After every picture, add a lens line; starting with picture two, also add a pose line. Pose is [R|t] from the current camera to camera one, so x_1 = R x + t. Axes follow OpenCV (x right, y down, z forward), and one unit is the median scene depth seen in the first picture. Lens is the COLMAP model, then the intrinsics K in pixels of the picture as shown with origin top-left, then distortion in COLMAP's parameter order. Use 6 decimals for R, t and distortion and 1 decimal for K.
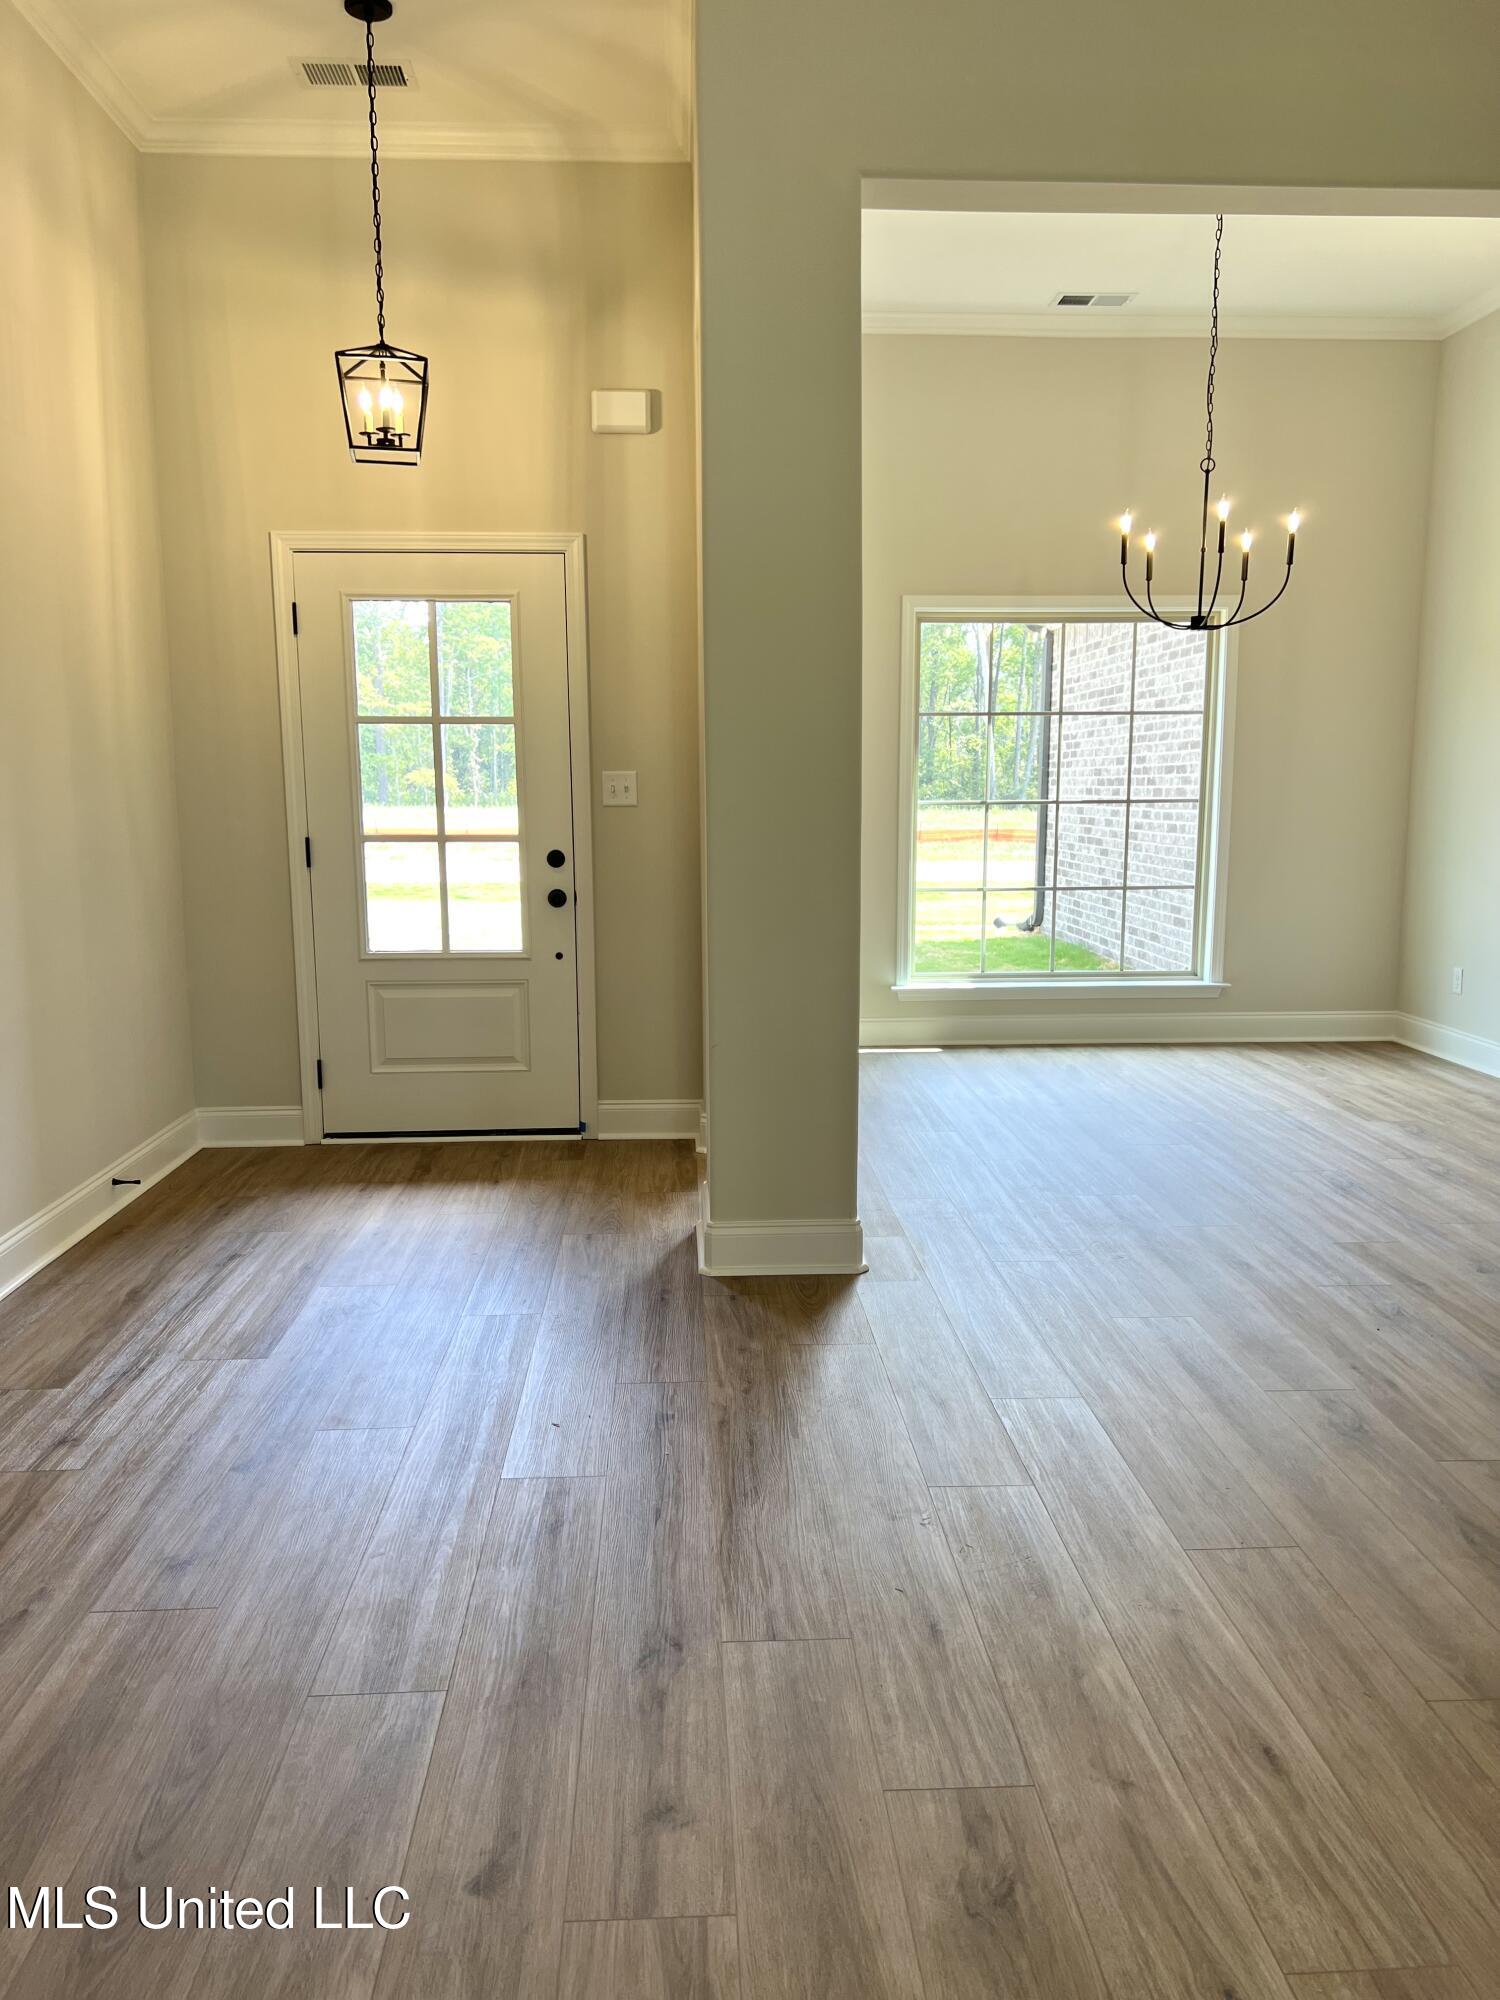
lens RADIAL K [[1490.0, 0, 750.2], [0, 1490.0, 1003.1], [0, 0, 1]] dist [0.008605, -0.010726]
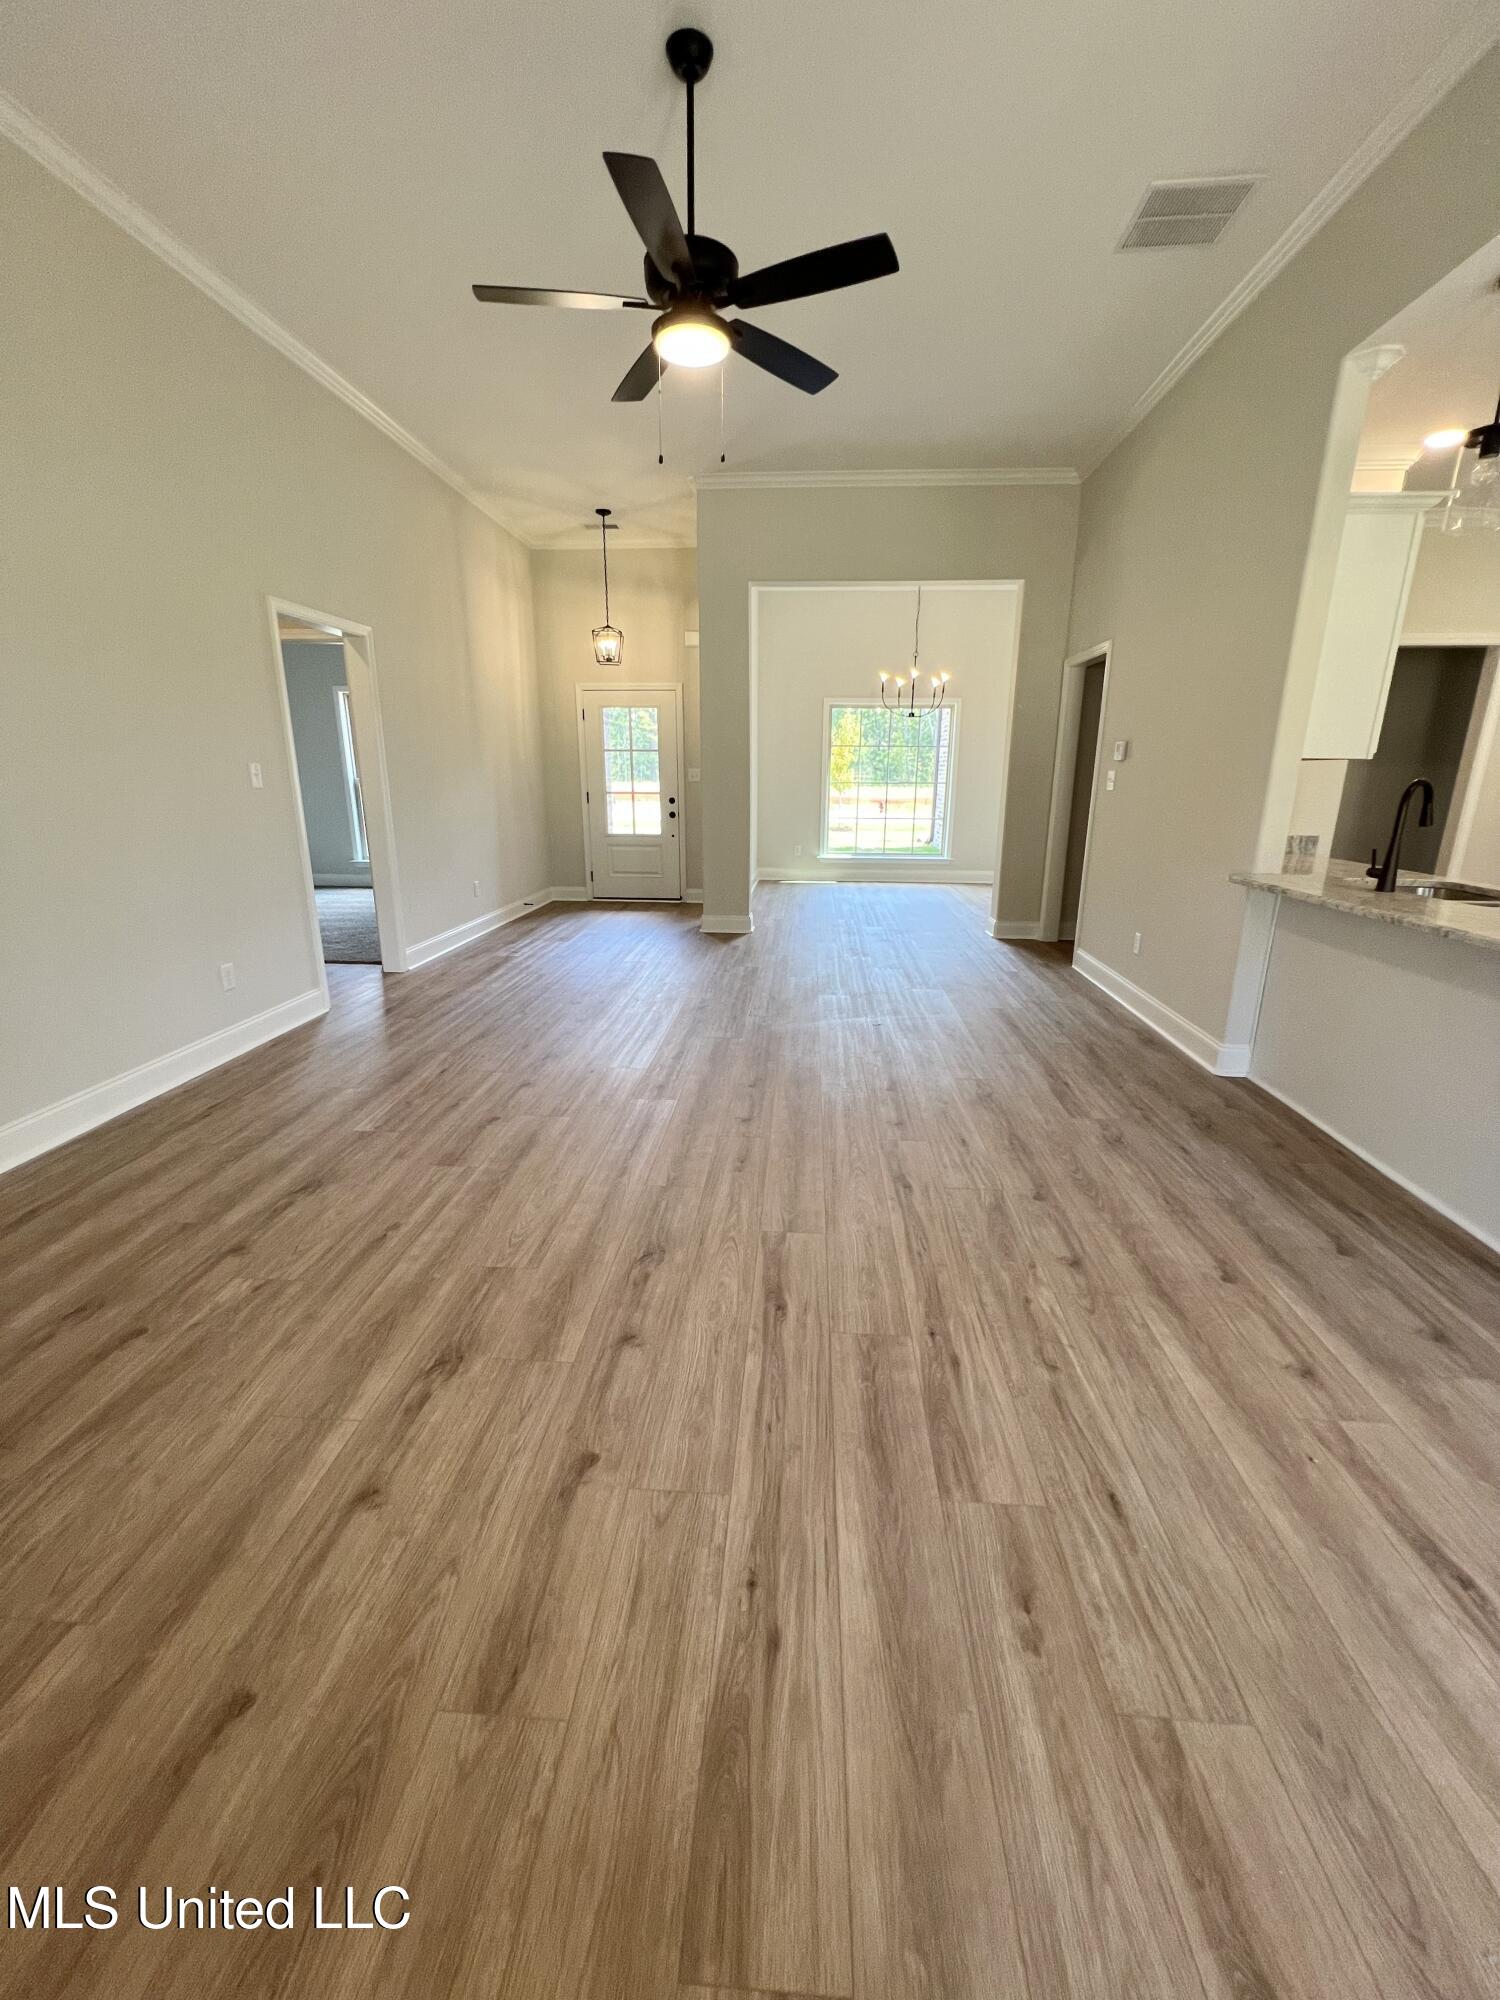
lens RADIAL K [[809.8, 0, 748.5], [0, 809.8, 995.2], [0, 0, 1]] dist [0.000477, -0.000009]
pose [[0.990942, 0.045839, -0.126227, 0.230862], [-0.029524, 0.991308, 0.128206, 0.069129], [0.131007, -0.123318, 0.983682, -0.557358]]
